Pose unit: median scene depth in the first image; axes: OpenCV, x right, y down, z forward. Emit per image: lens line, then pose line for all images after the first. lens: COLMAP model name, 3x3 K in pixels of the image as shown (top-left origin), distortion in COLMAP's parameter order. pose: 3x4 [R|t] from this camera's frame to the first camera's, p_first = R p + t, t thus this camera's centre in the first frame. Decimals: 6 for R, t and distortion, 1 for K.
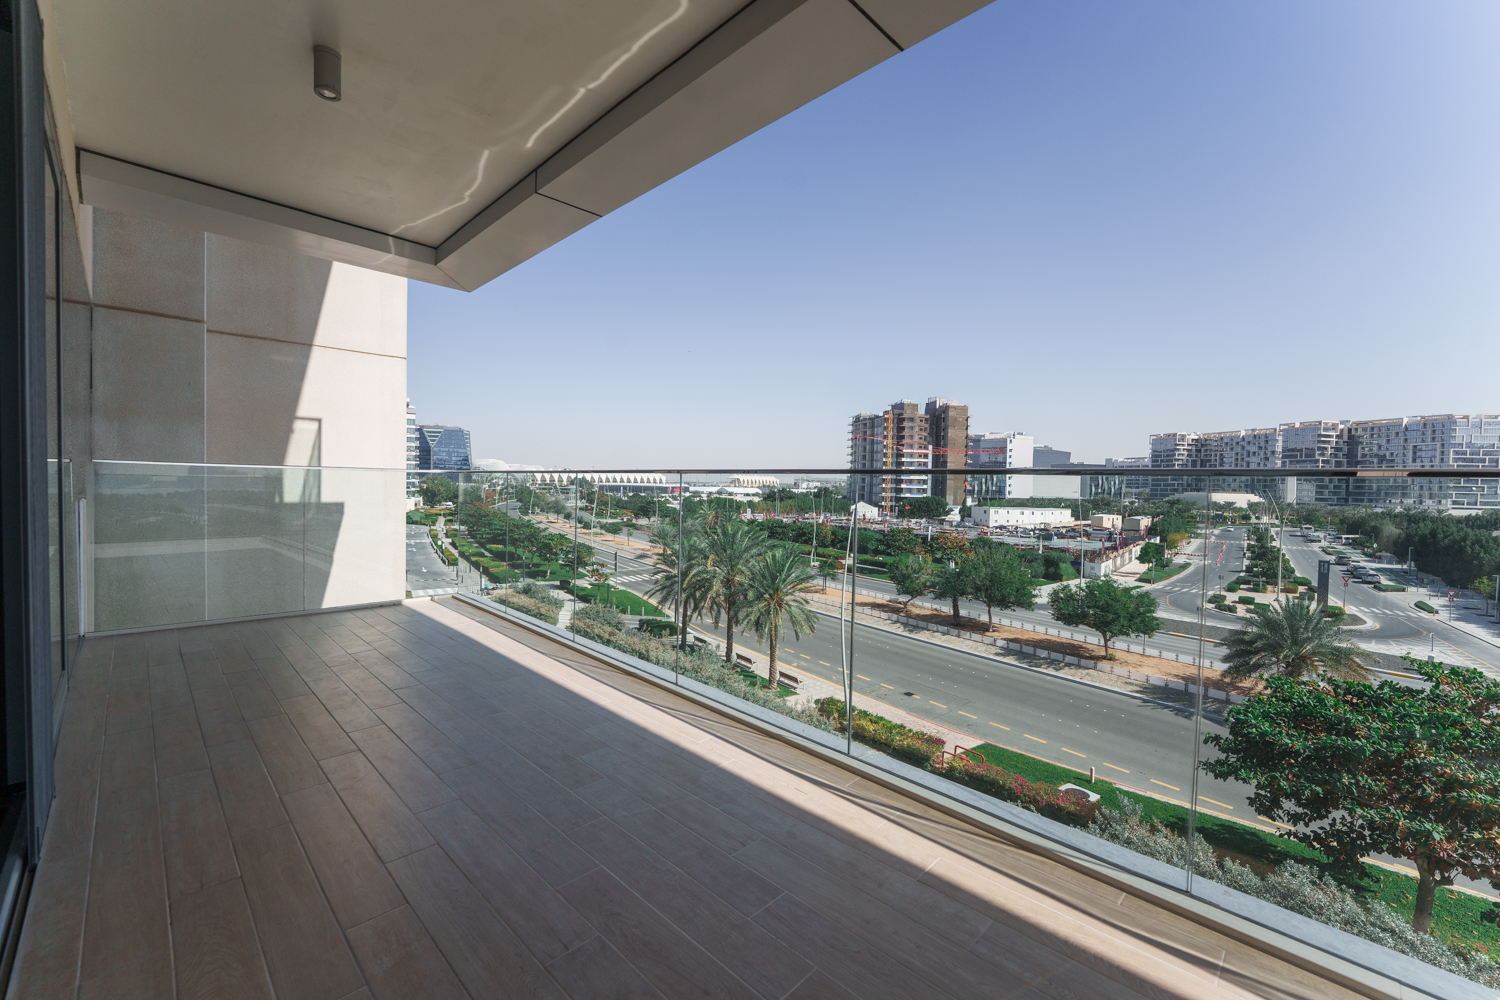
lens RADIAL K [[612.4, 0, 748.6], [0, 612.4, 498.3], [0, 0, 1]] dist [-0.009070, 0.000415]
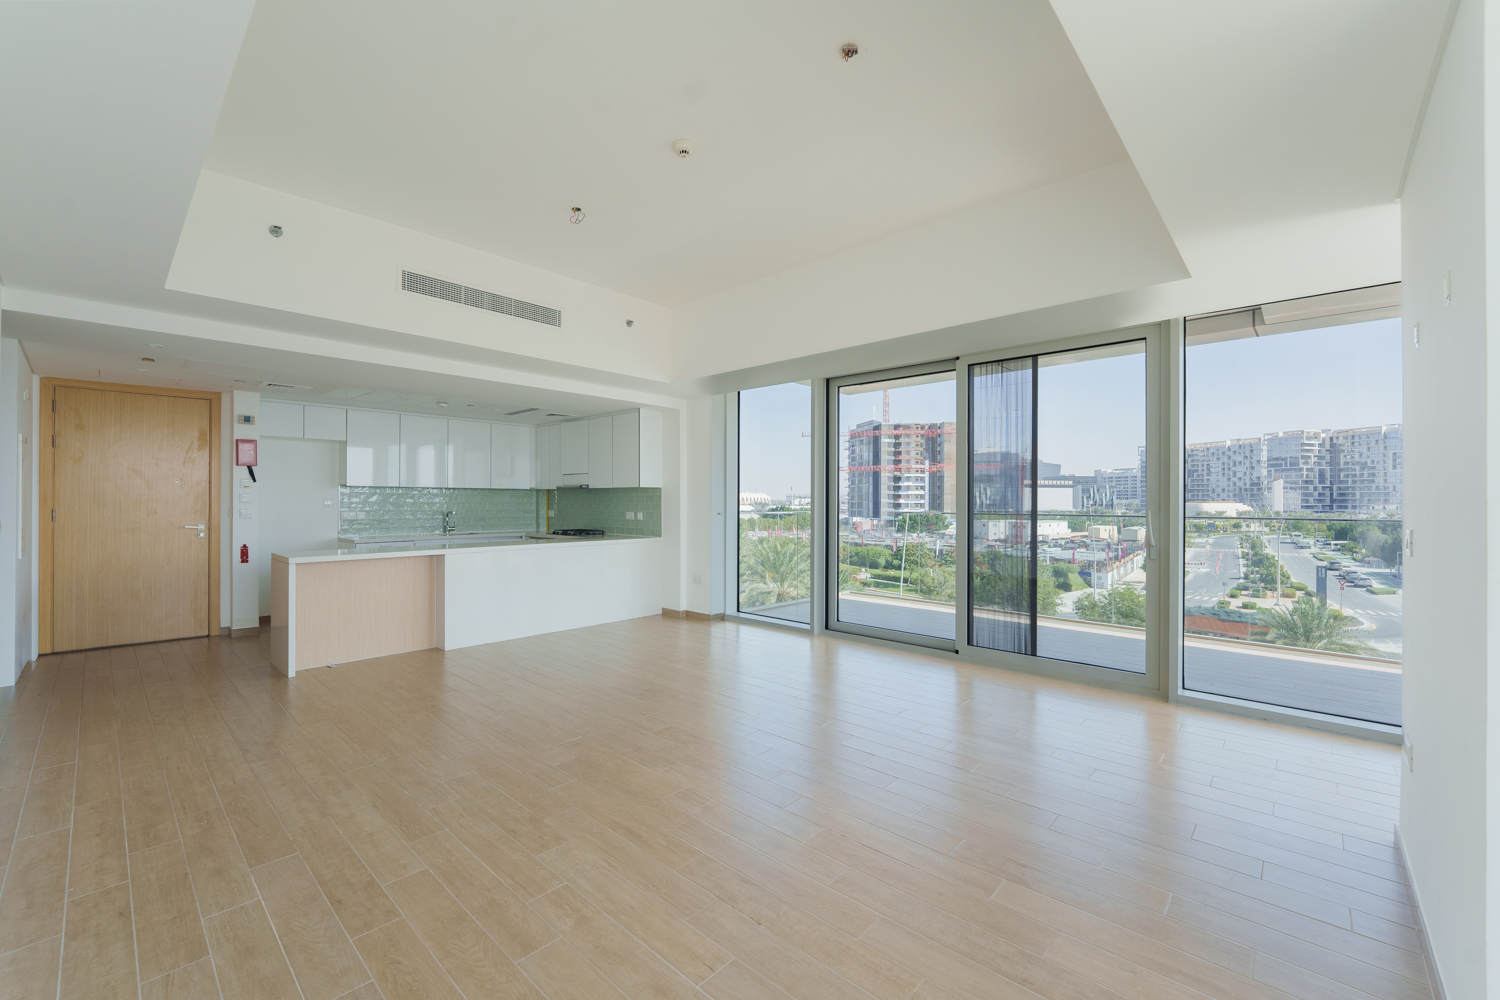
lens RADIAL K [[612.4, 0, 752.2], [0, 612.4, 503.3], [0, 0, 1]] dist [-0.009070, 0.000415]
pose [[0.999686, -0.017416, 0.018028, -0.016825], [0.017774, 0.999644, -0.019900, -0.000987], [-0.017675, 0.020214, 0.999639, -0.011959]]
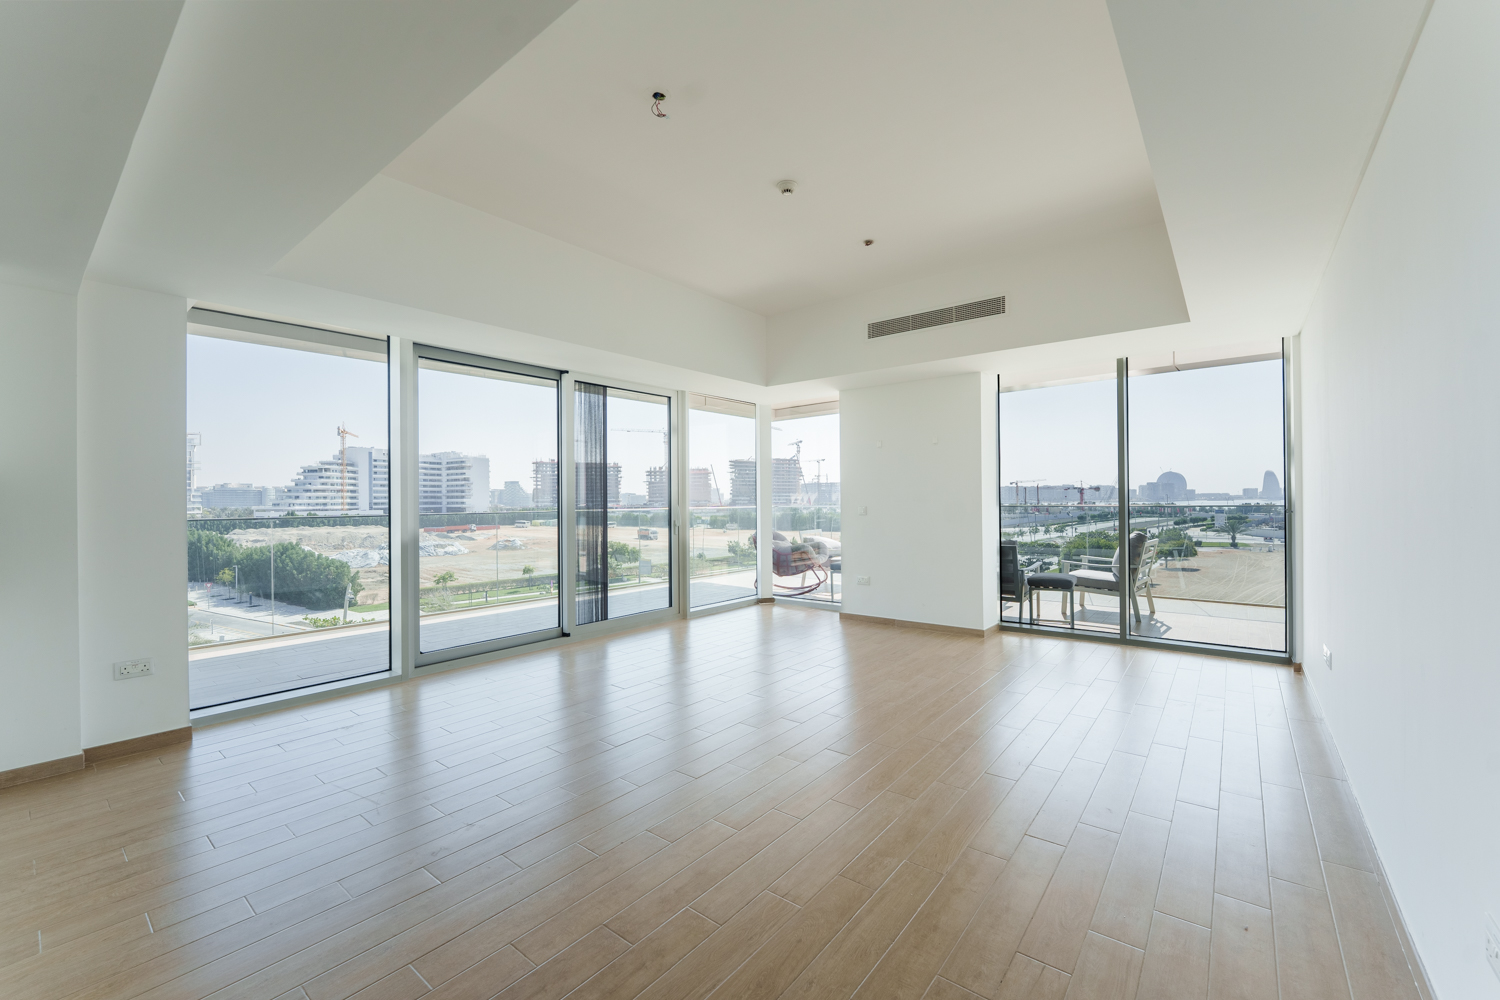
lens RADIAL K [[612.4, 0, 755.5], [0, 612.4, 493.3], [0, 0, 1]] dist [-0.009070, 0.000415]
pose [[-0.104547, -0.007909, 0.994488, -0.194692], [0.029174, 0.999514, 0.011016, -0.008315], [-0.994092, 0.030165, -0.104266, 0.159639]]
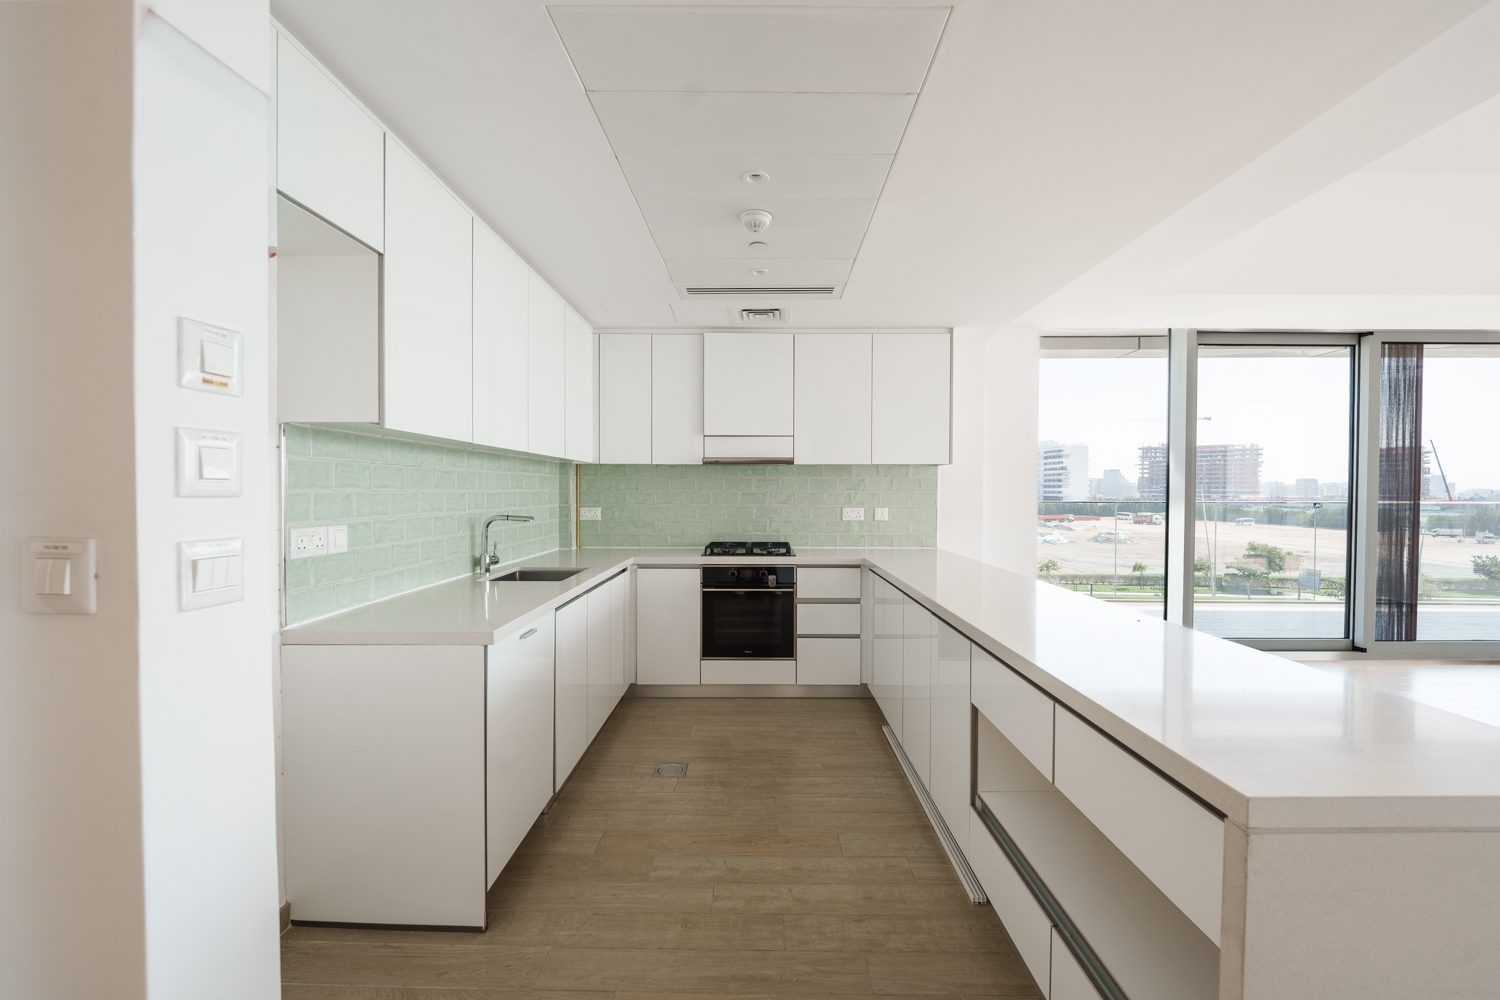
lens RADIAL K [[612.4, 0, 745.4], [0, 612.4, 509.9], [0, 0, 1]] dist [-0.009070, 0.000415]
pose [[0.726392, -0.038708, 0.686190, -0.234462], [0.026449, 0.999248, 0.028370, -0.009641], [-0.686772, -0.002459, 0.726869, 0.205777]]
